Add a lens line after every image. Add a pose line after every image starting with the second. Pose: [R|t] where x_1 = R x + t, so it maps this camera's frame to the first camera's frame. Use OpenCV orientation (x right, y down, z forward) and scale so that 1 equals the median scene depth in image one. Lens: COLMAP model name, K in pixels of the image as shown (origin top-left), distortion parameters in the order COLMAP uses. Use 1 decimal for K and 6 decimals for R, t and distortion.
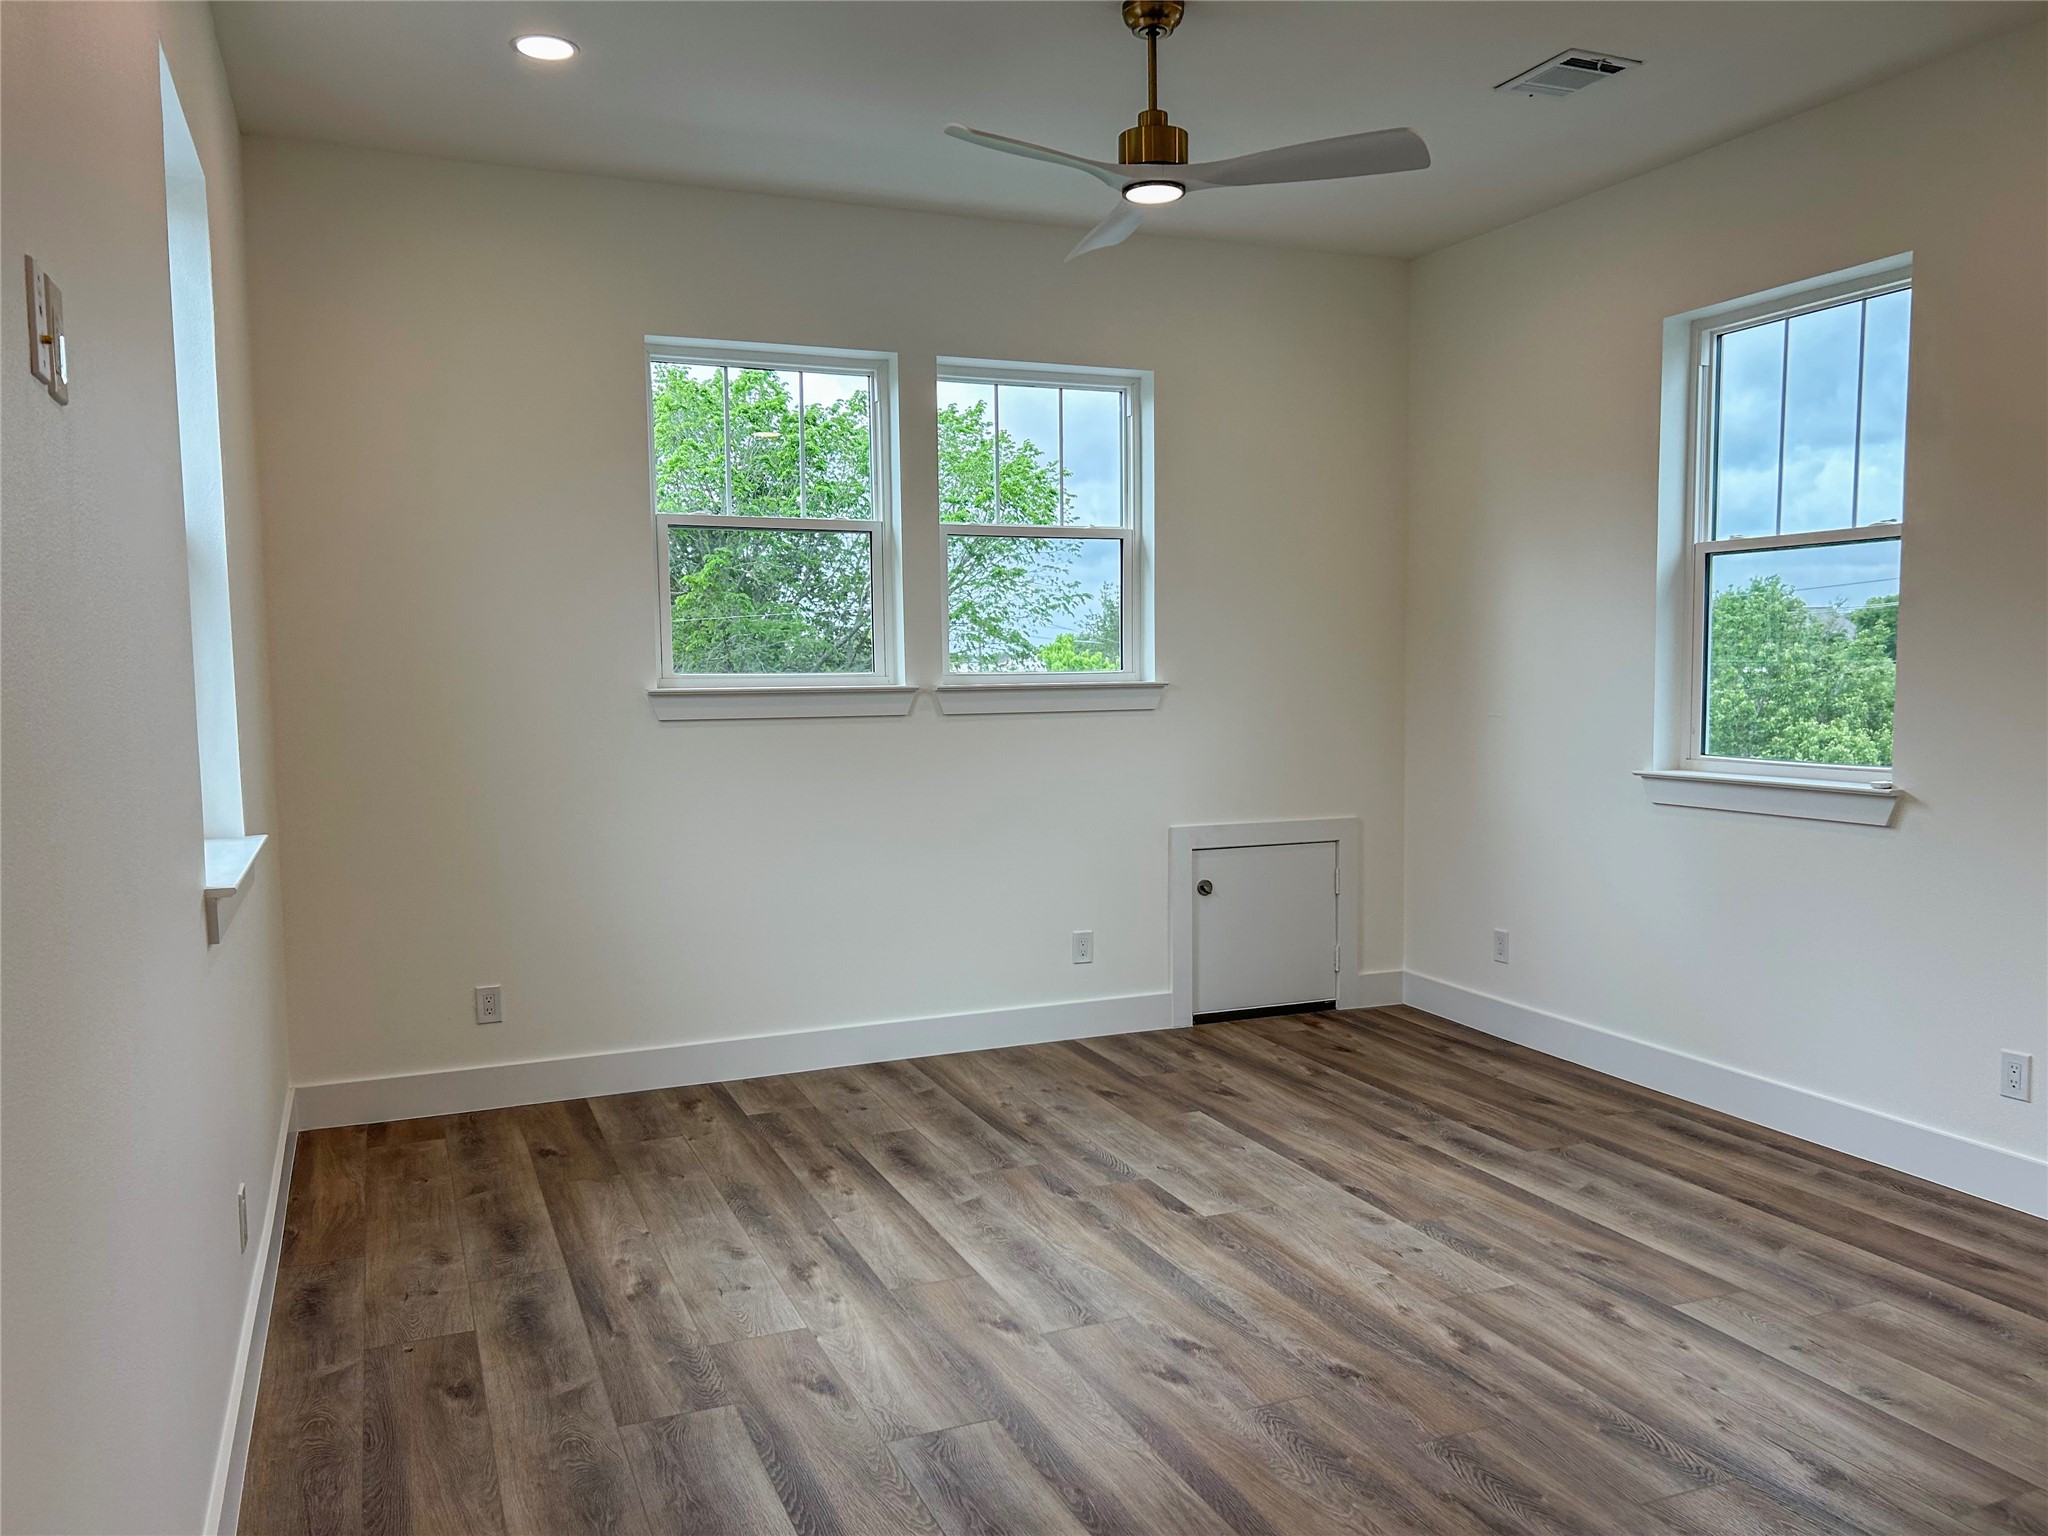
lens RADIAL K [[1560.8, 0, 1025.0], [0, 1560.8, 769.2], [0, 0, 1]] dist [0.050578, -0.058986]
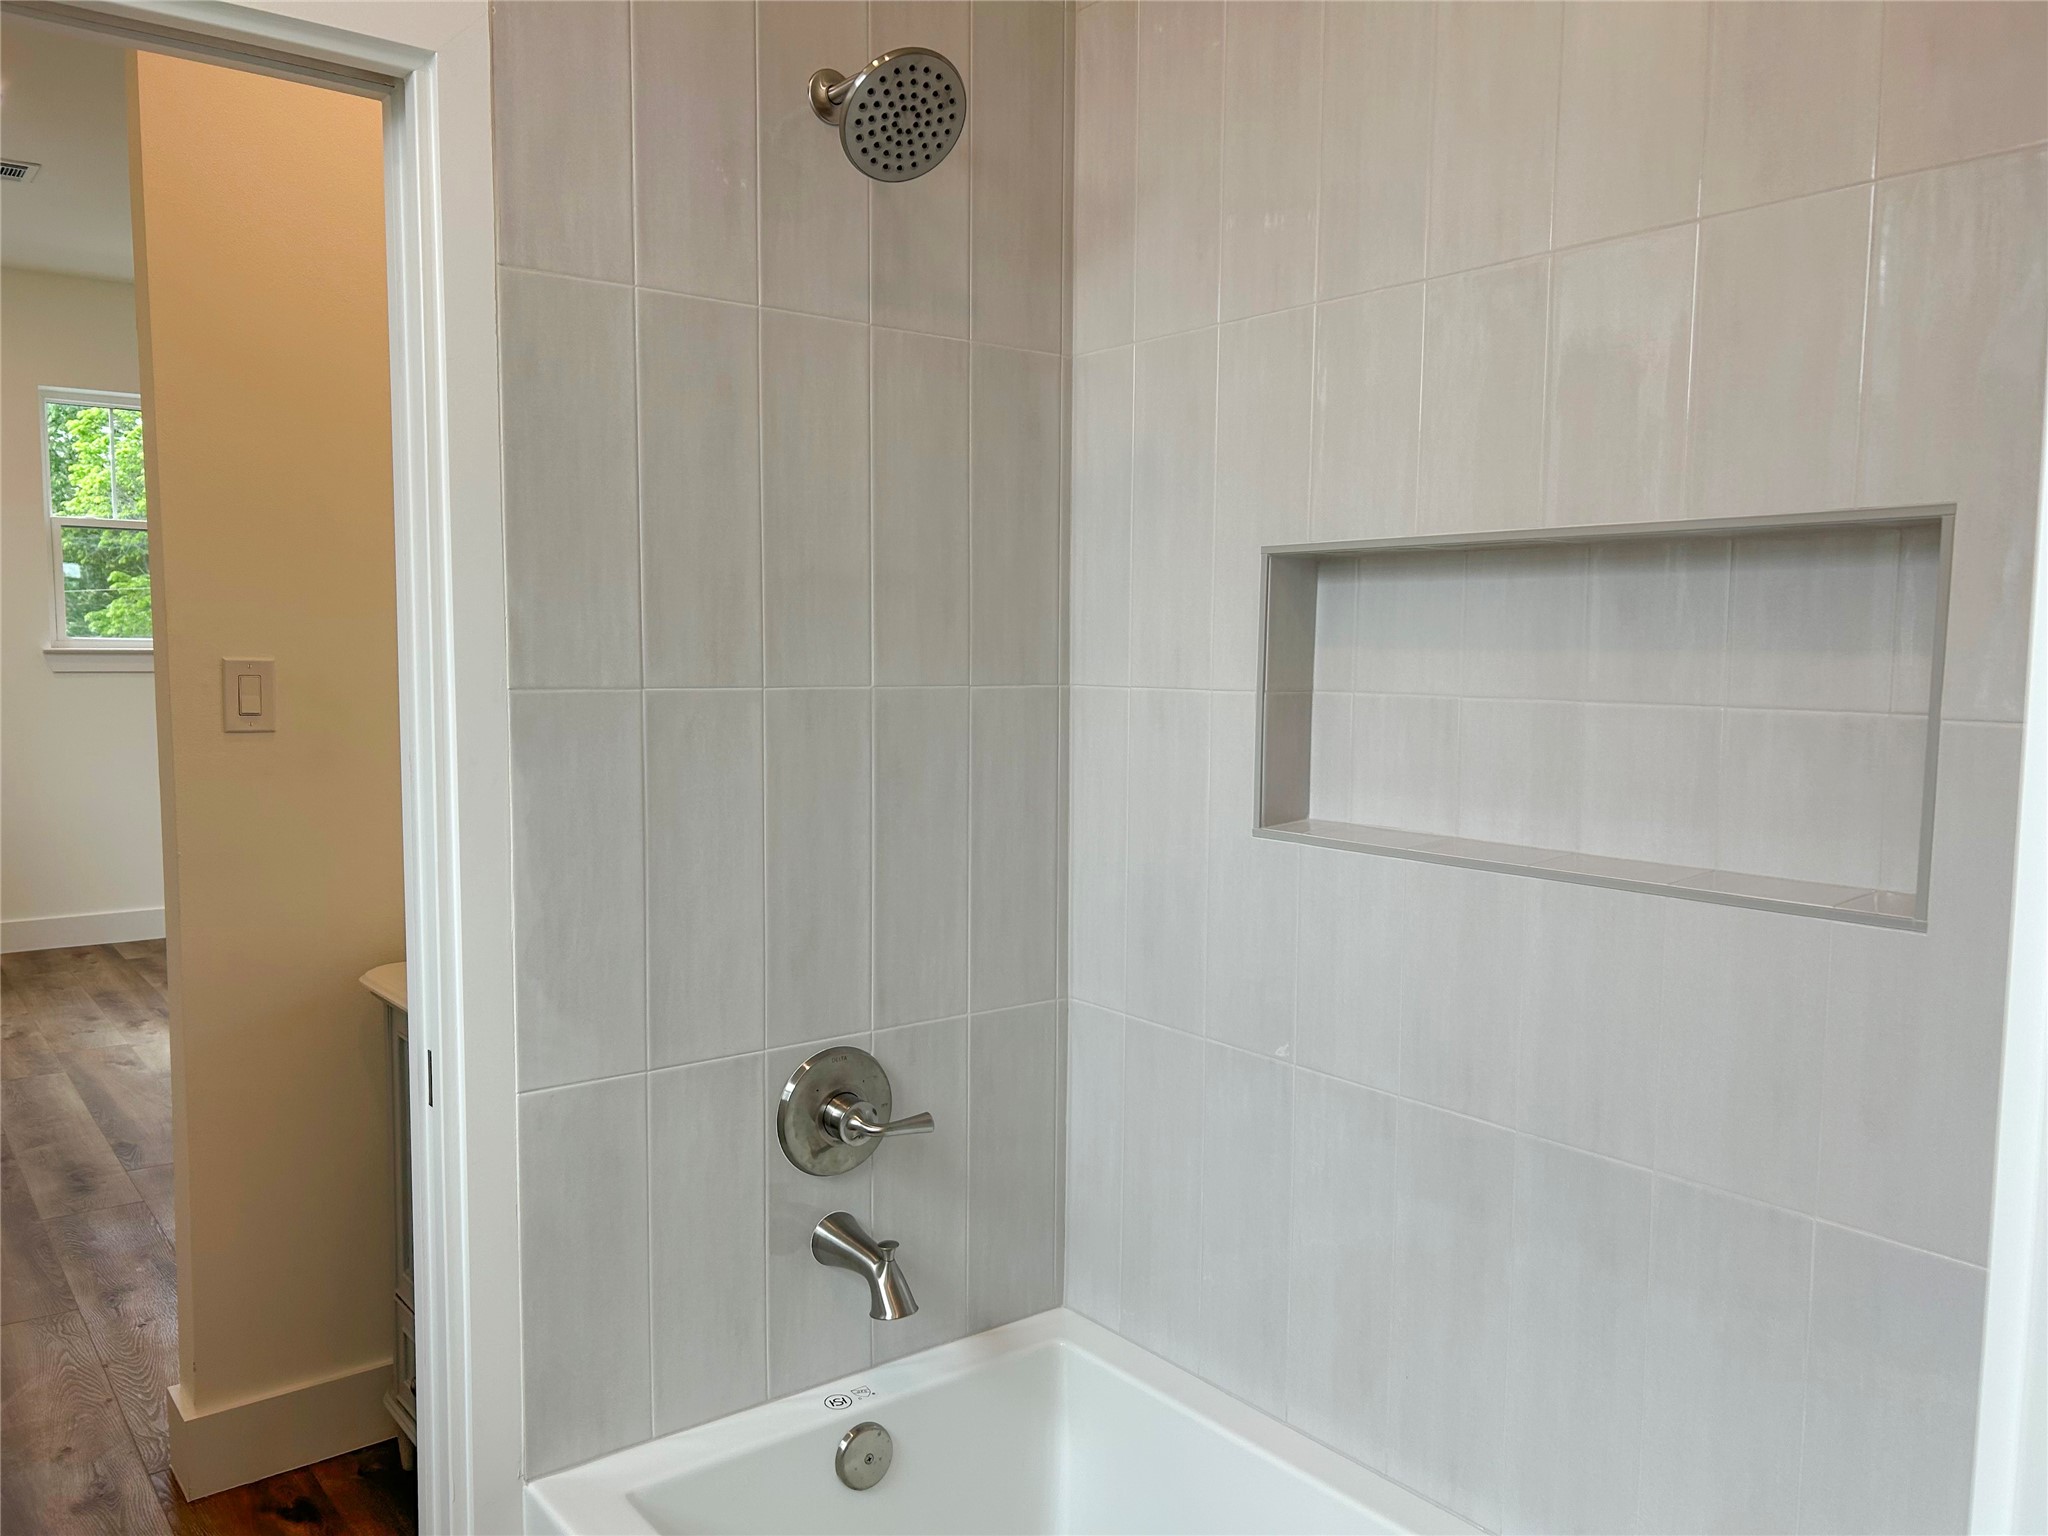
lens RADIAL K [[1560.8, 0, 1023.4], [0, 1560.8, 773.5], [0, 0, 1]] dist [0.050578, -0.058986]
pose [[0.966000, -0.009297, 0.258373, 0.230743], [0.007574, 0.999942, 0.007665, 0.054518], [-0.258429, -0.005447, 0.966015, -0.546646]]
